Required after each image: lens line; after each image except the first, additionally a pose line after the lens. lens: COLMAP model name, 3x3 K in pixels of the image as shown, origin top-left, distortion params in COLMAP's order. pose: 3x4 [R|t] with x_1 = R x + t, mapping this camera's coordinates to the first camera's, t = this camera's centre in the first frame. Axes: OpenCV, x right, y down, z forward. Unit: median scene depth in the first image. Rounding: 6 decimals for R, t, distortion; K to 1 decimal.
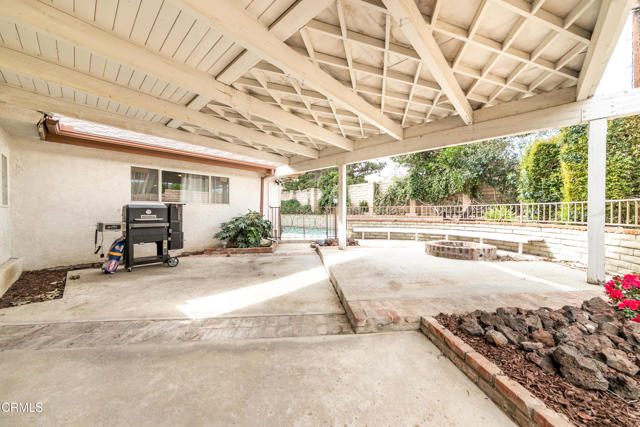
lens RADIAL K [[226.9, 0, 321.8], [0, 226.9, 216.6], [0, 0, 1]] dist [-0.001581, 0.000263]
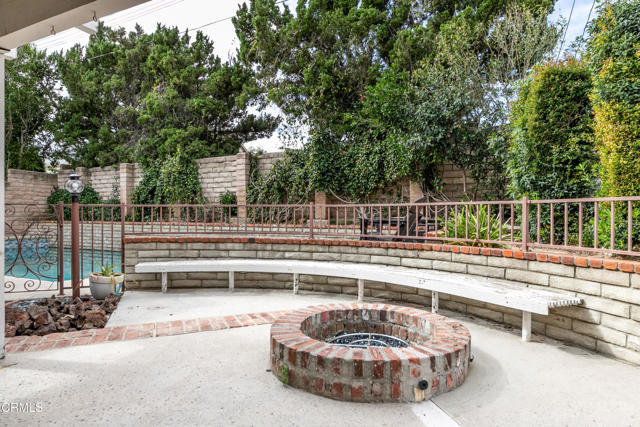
lens RADIAL K [[386.0, 0, 319.2], [0, 386.0, 213.7], [0, 0, 1]] dist [0.017197, -0.002106]
pose [[0.958274, 0.003186, 0.285832, 0.214906], [0.002844, 0.999782, -0.020676, -0.012936], [-0.285836, 0.020626, 0.958057, 0.279864]]
